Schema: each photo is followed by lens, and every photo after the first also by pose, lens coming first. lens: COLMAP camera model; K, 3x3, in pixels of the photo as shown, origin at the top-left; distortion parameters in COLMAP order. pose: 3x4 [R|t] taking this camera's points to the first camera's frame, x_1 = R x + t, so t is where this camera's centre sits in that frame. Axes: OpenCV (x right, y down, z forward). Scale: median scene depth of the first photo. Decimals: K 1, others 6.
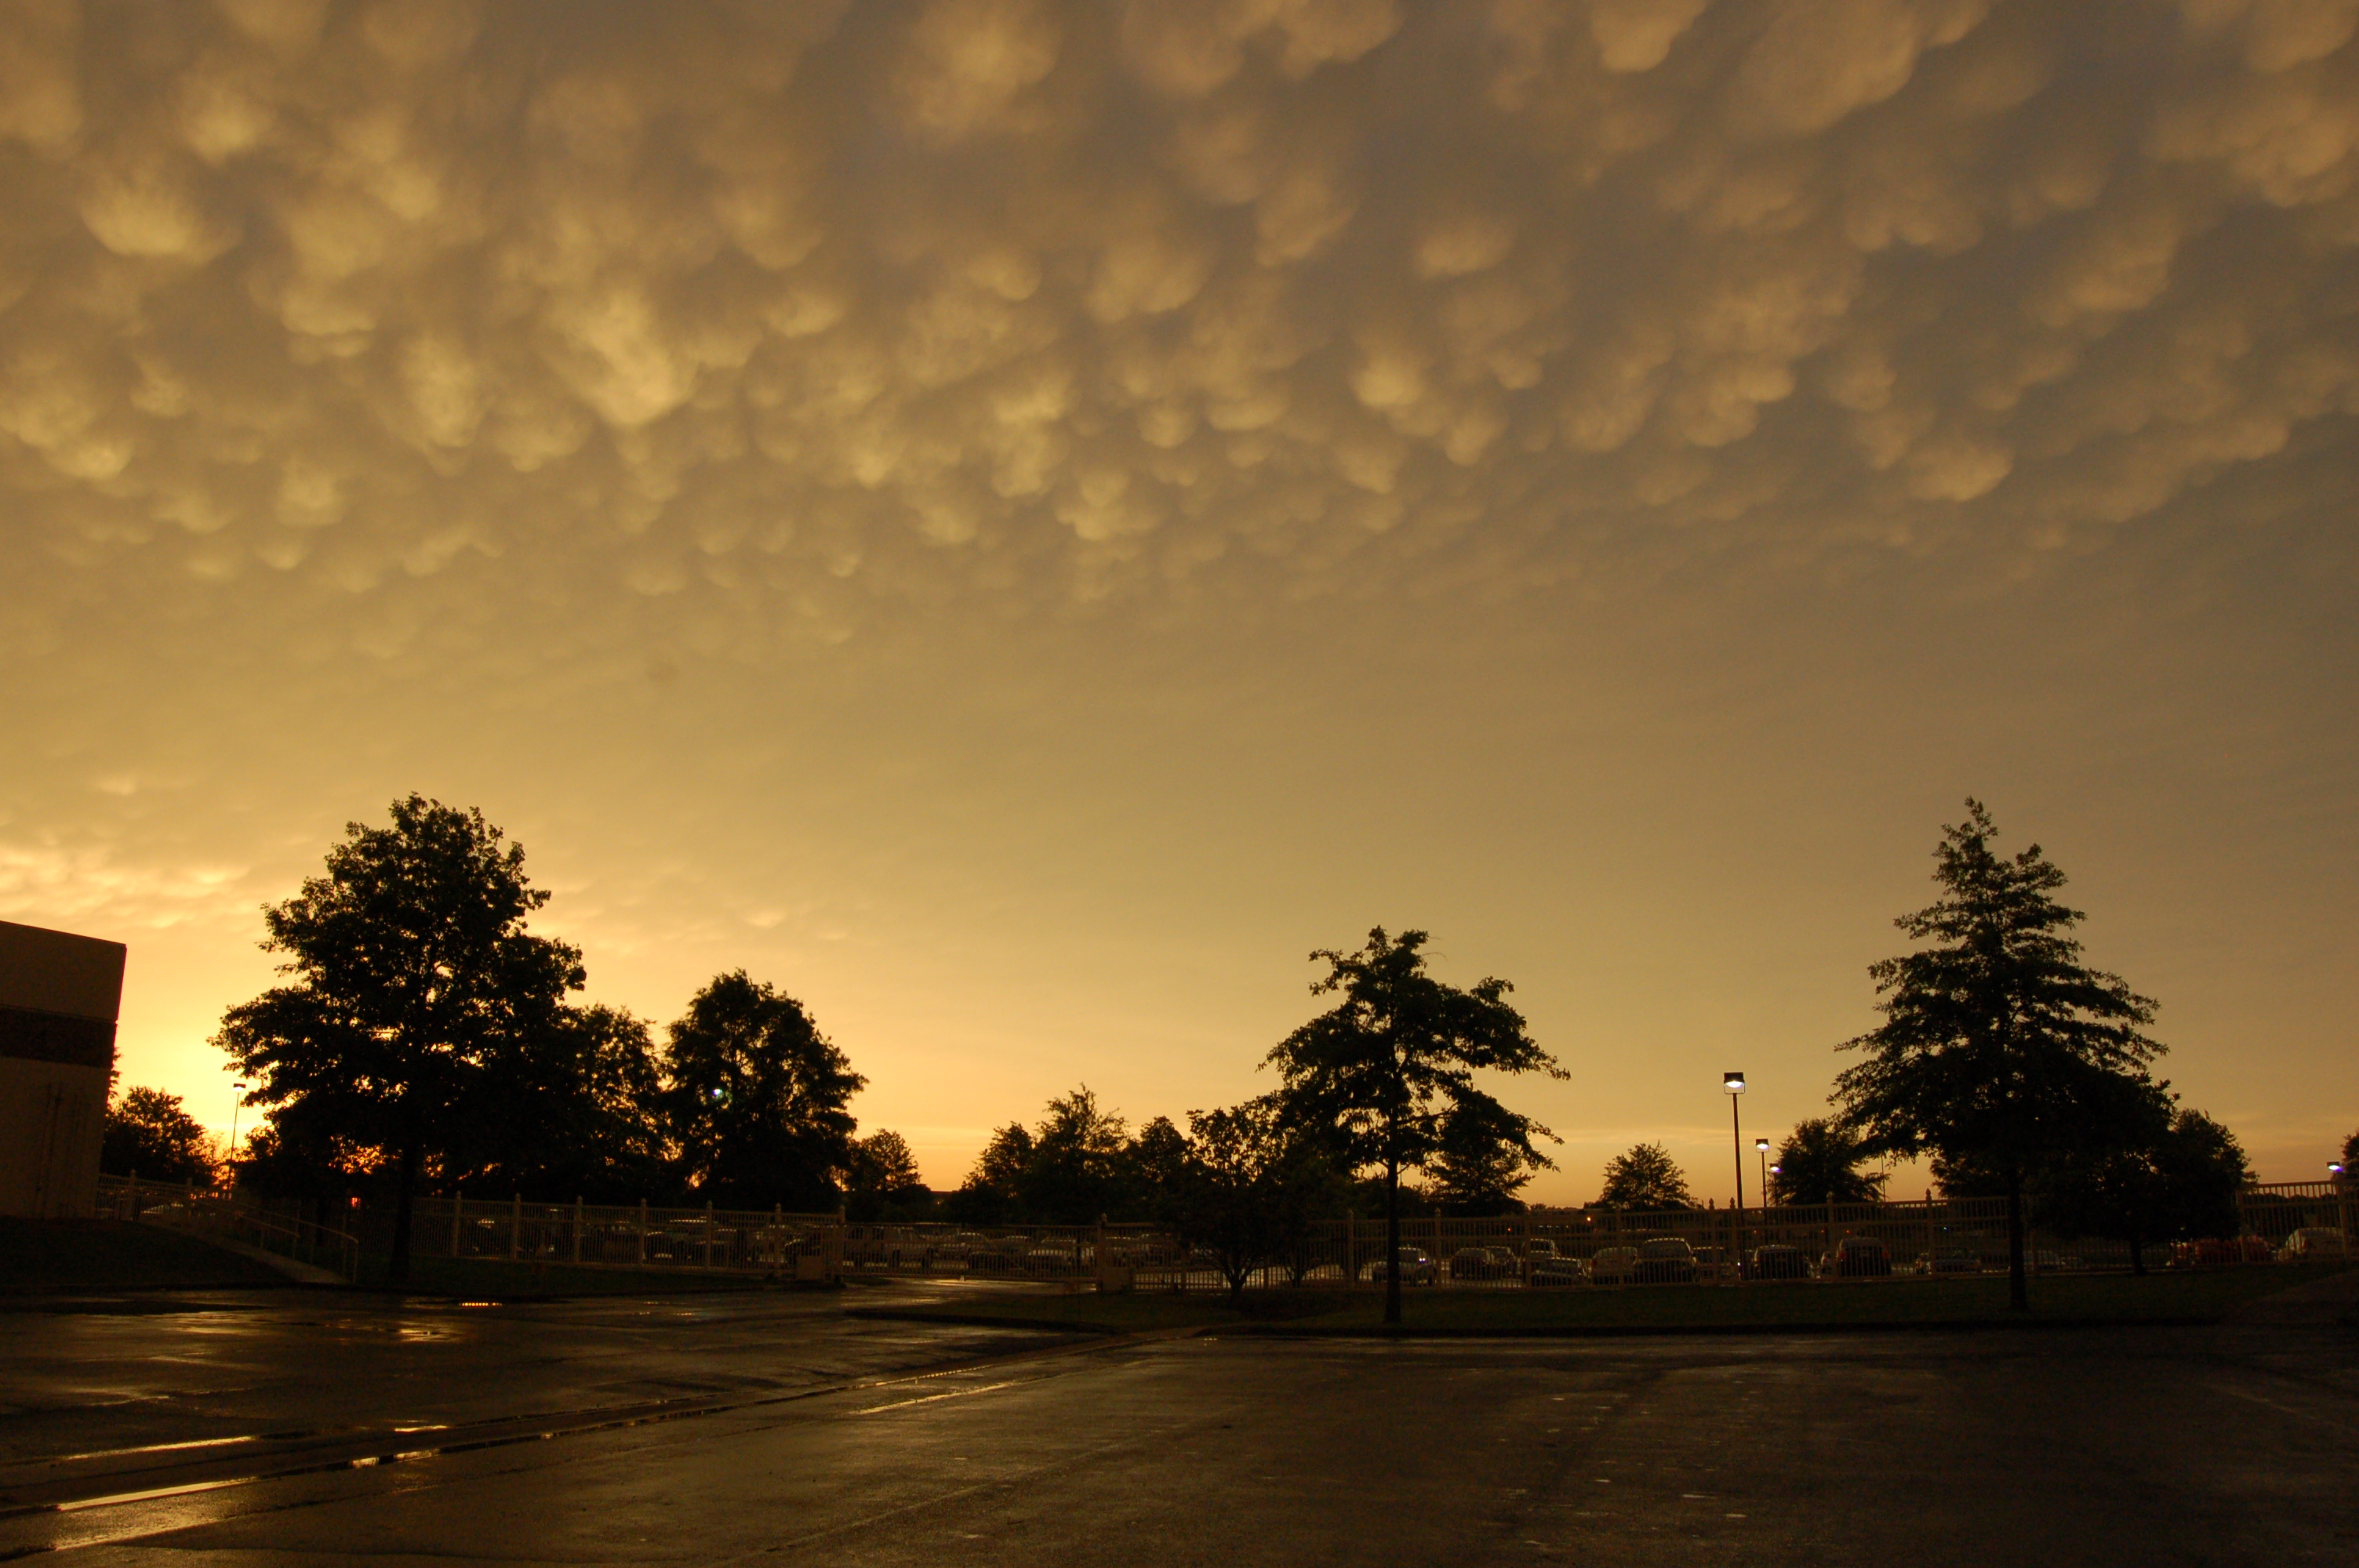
lens RADIAL K [[1881.4, 0, 1179.5], [0, 1881.4, 784.0], [0, 0, 1]] dist [-0.076519, 0.001441]
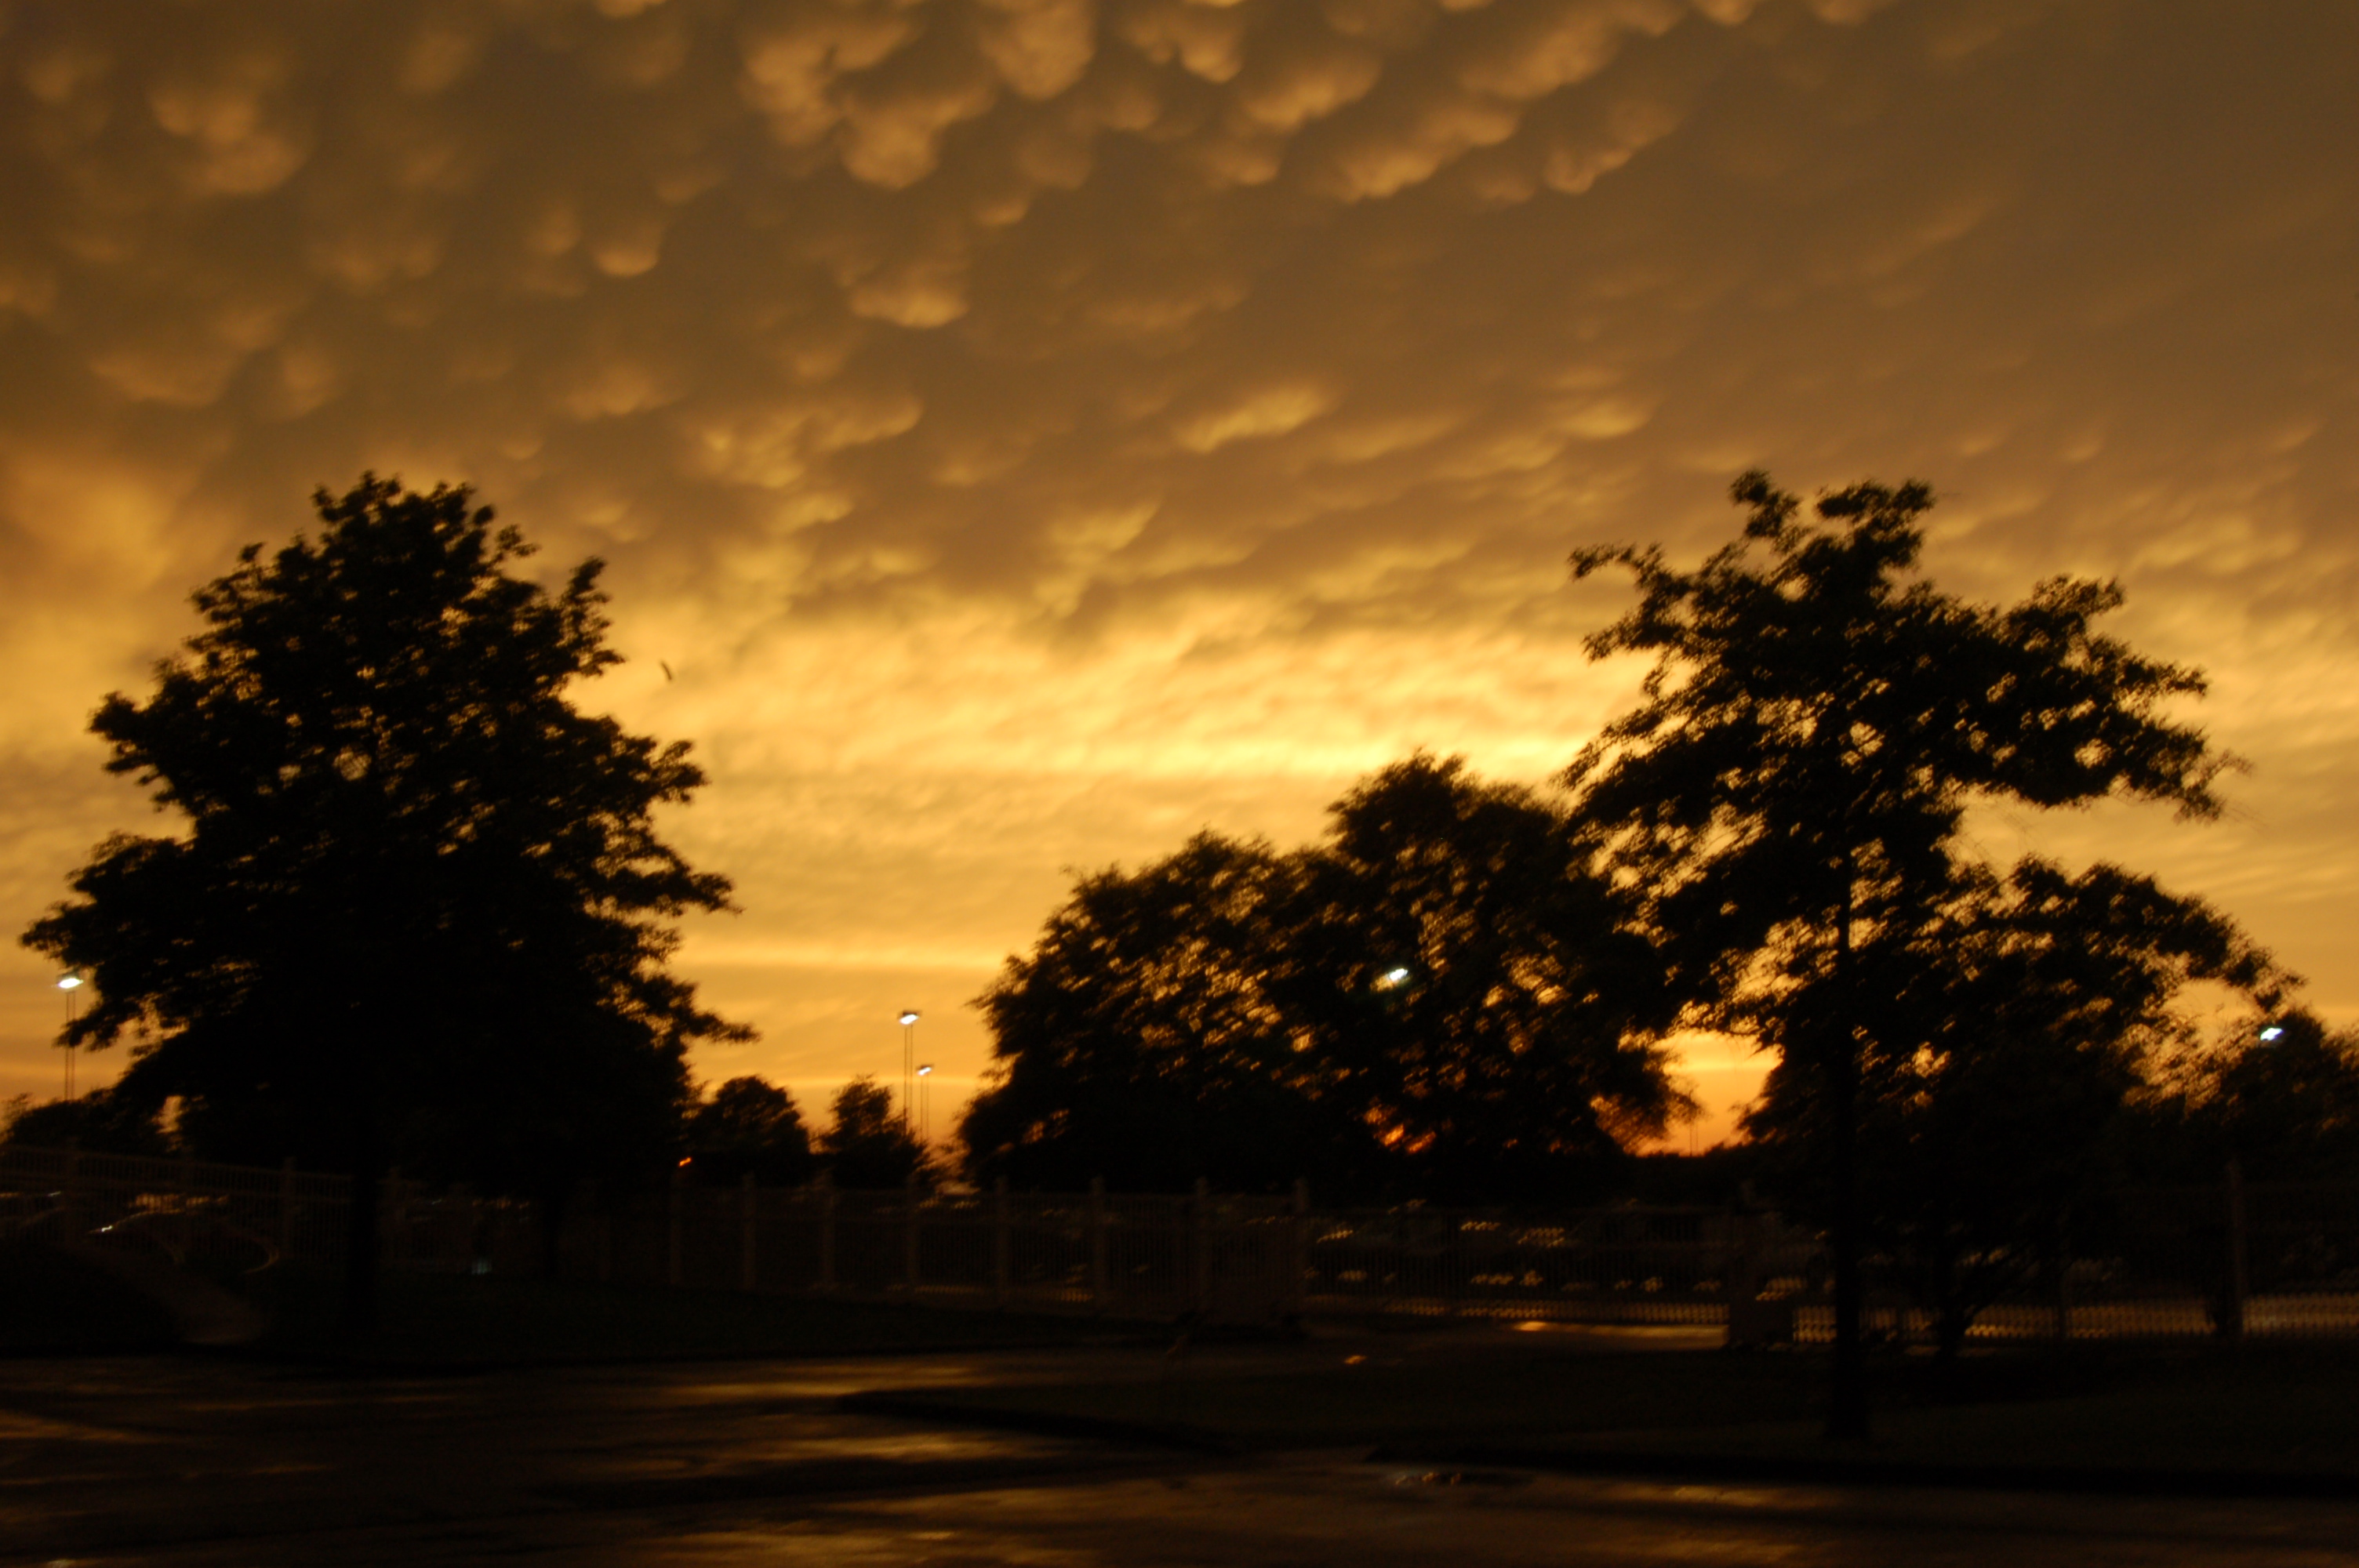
lens RADIAL K [[3251.9, 0, 1179.5], [0, 3251.9, 784.0], [0, 0, 1]] dist [0.012157, 0.052195]
pose [[0.860654, -0.078818, -0.503052, 0.289219], [0.129879, 0.989249, 0.067211, 0.063943], [0.492347, -0.123181, 0.861639, 0.266726]]
